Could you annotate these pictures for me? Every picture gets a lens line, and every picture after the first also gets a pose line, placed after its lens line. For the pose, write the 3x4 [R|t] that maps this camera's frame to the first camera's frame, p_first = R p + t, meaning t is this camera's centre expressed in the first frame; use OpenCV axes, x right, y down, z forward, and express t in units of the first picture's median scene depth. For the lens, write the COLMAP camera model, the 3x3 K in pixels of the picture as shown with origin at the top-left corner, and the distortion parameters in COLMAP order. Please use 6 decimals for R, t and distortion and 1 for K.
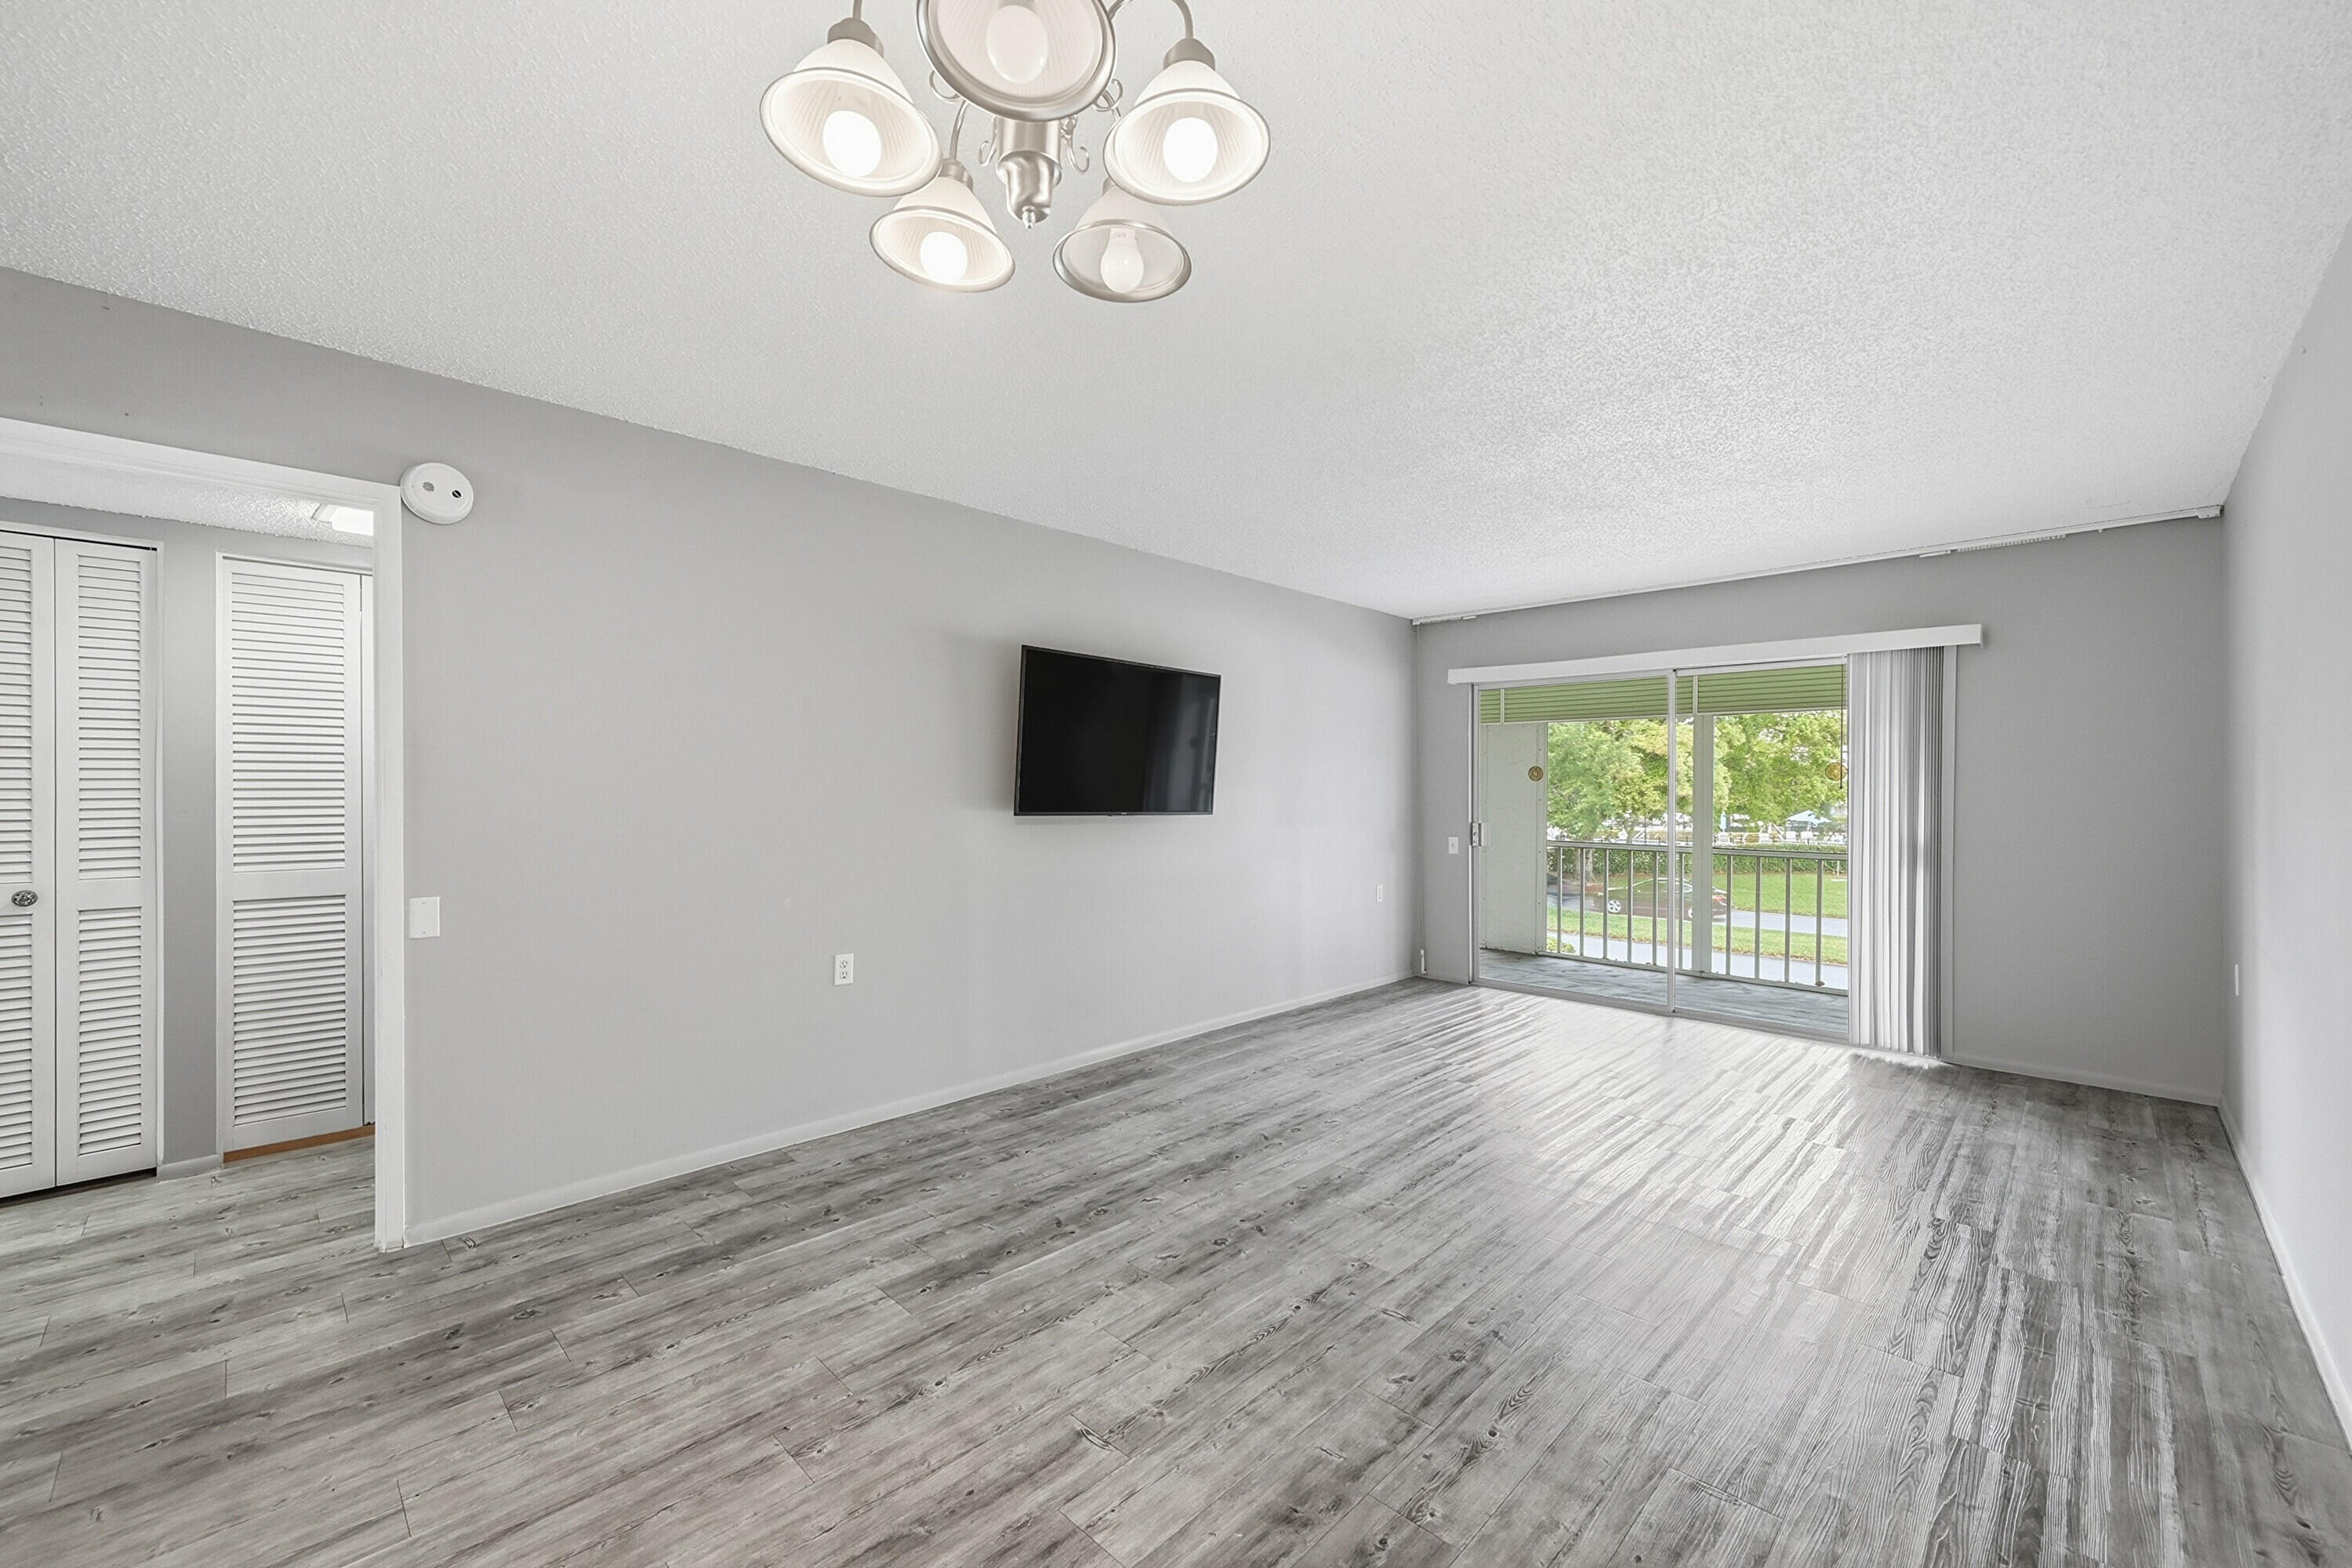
lens RADIAL K [[933.9, 0, 1171.4], [0, 933.9, 790.2], [0, 0, 1]] dist [0.000506, 0.000608]
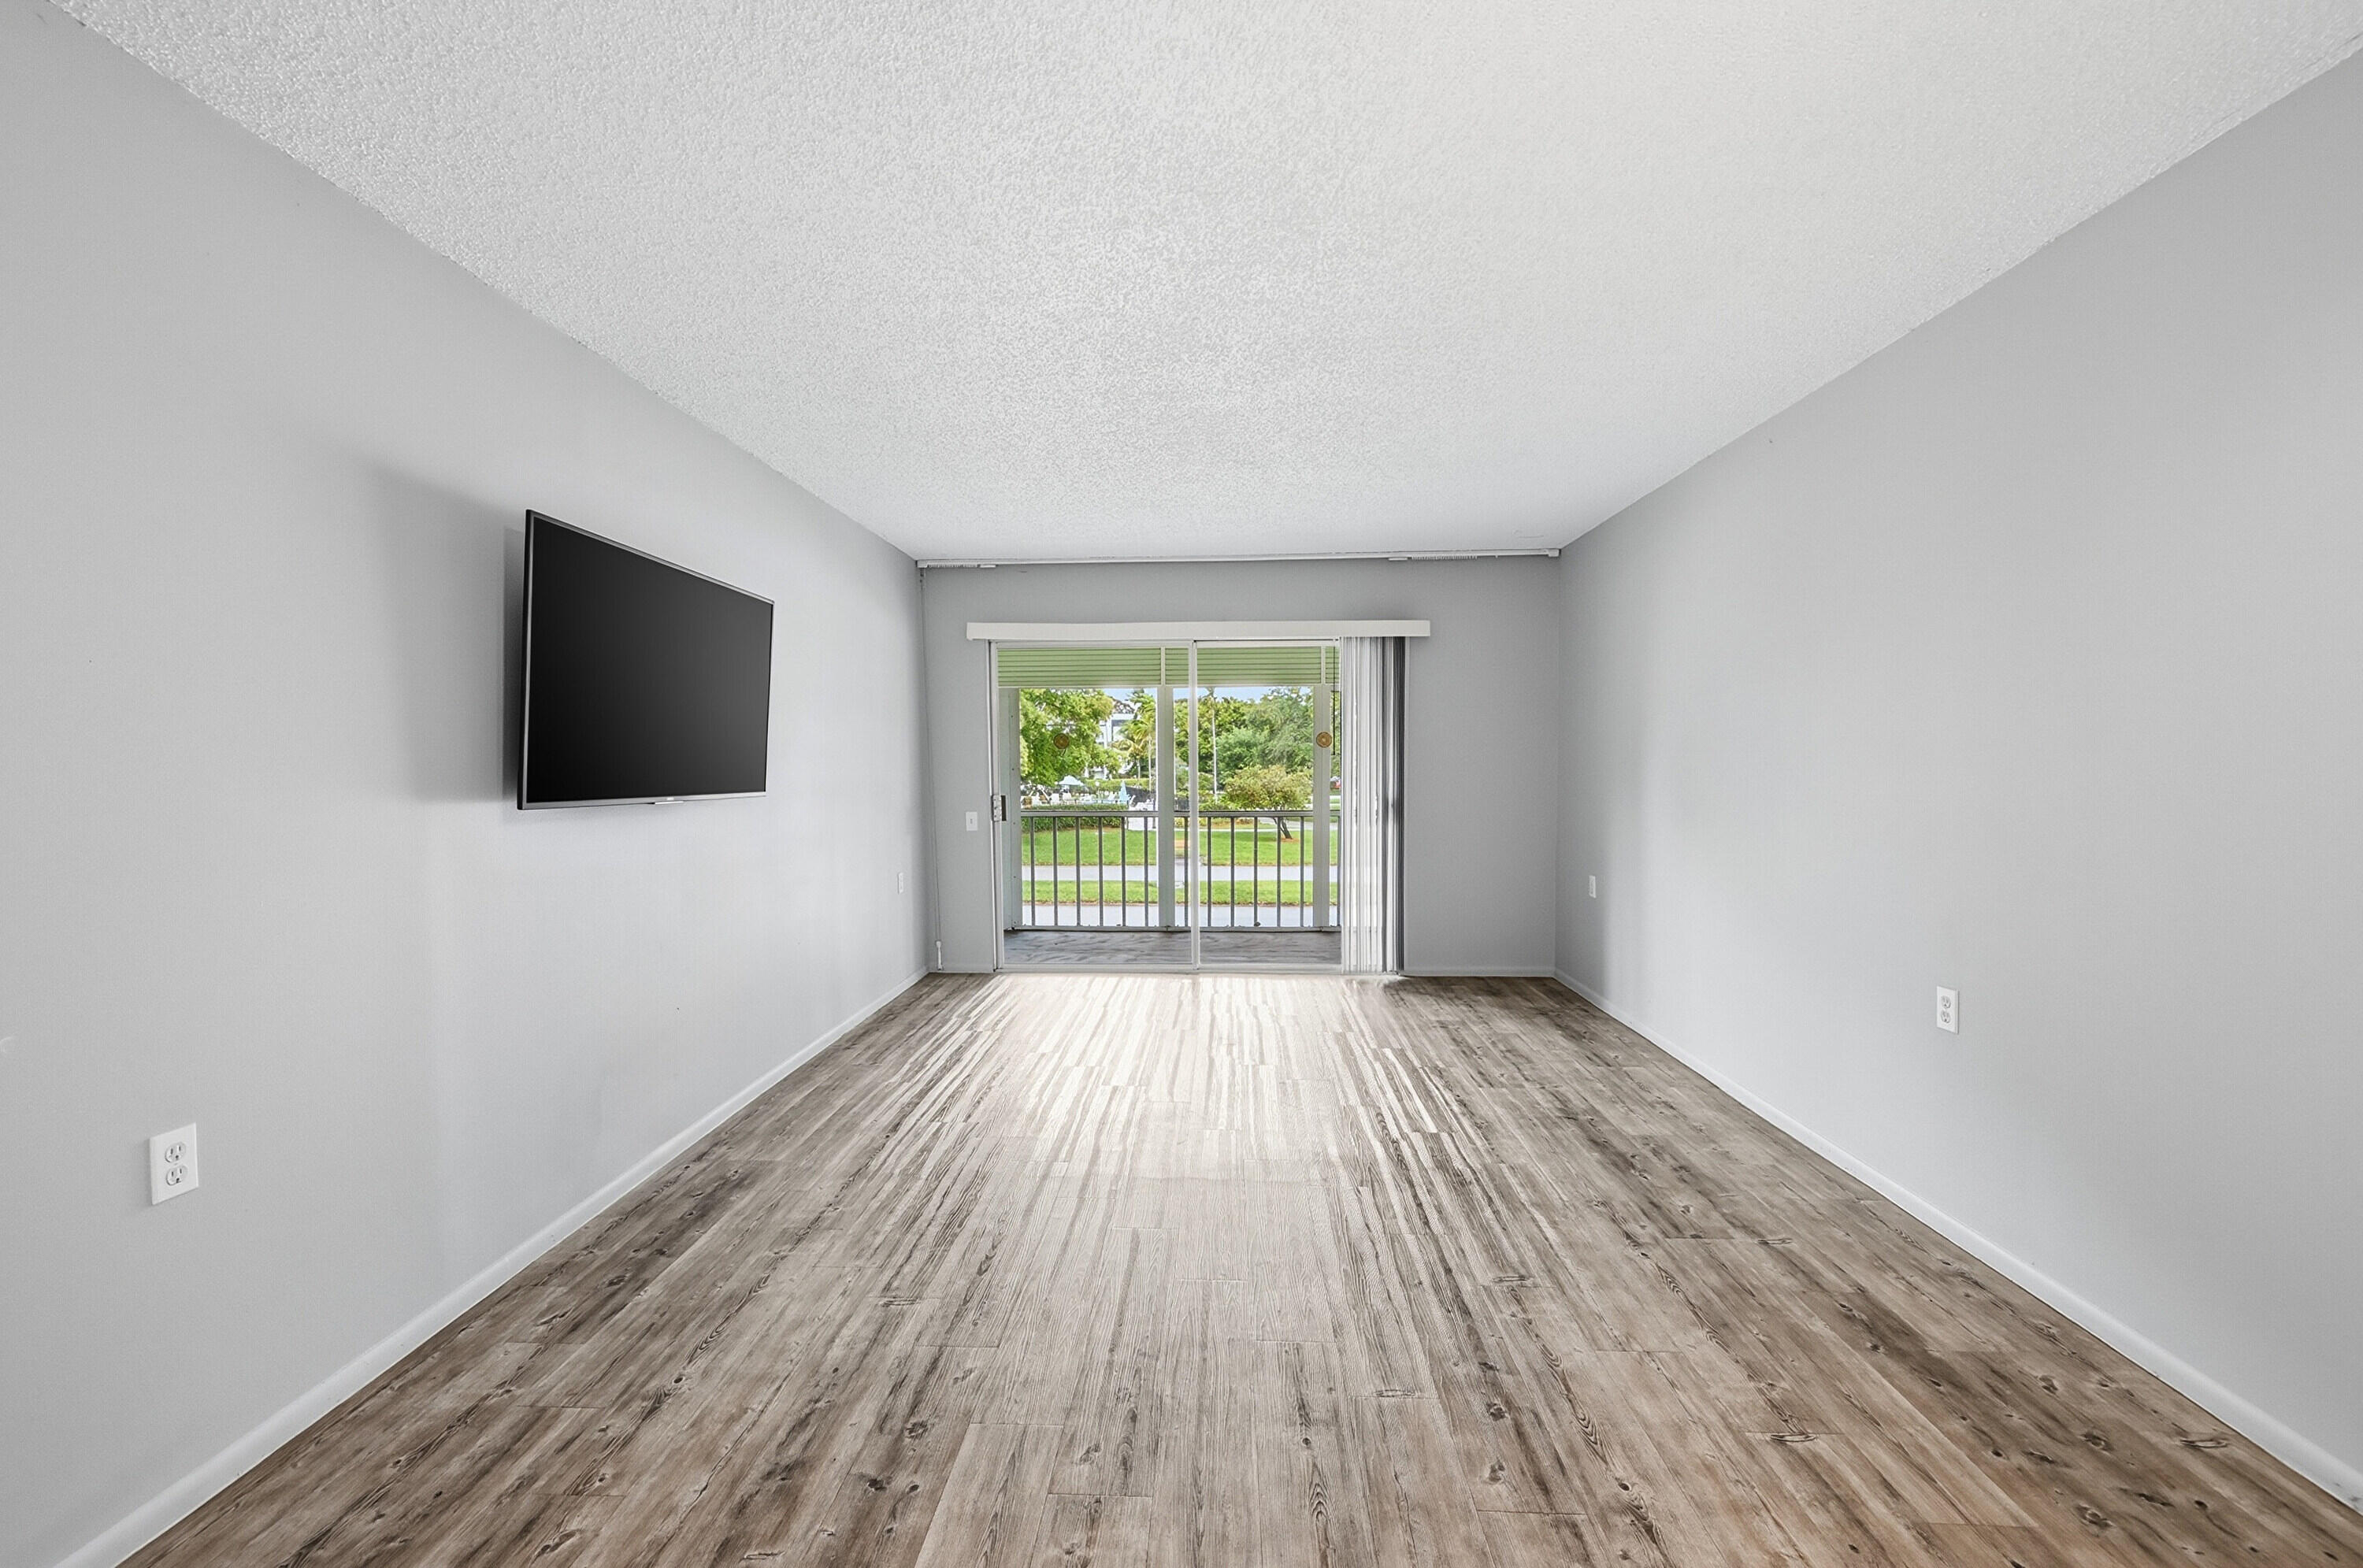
lens RADIAL K [[961.3, 0, 1172.9], [0, 961.3, 799.9], [0, 0, 1]] dist [0.000957, 0.000612]
pose [[0.745583, -0.036834, 0.665395, -0.276540], [0.009382, 0.998953, 0.044785, -0.000956], [-0.666347, -0.027148, 0.745147, 0.313139]]
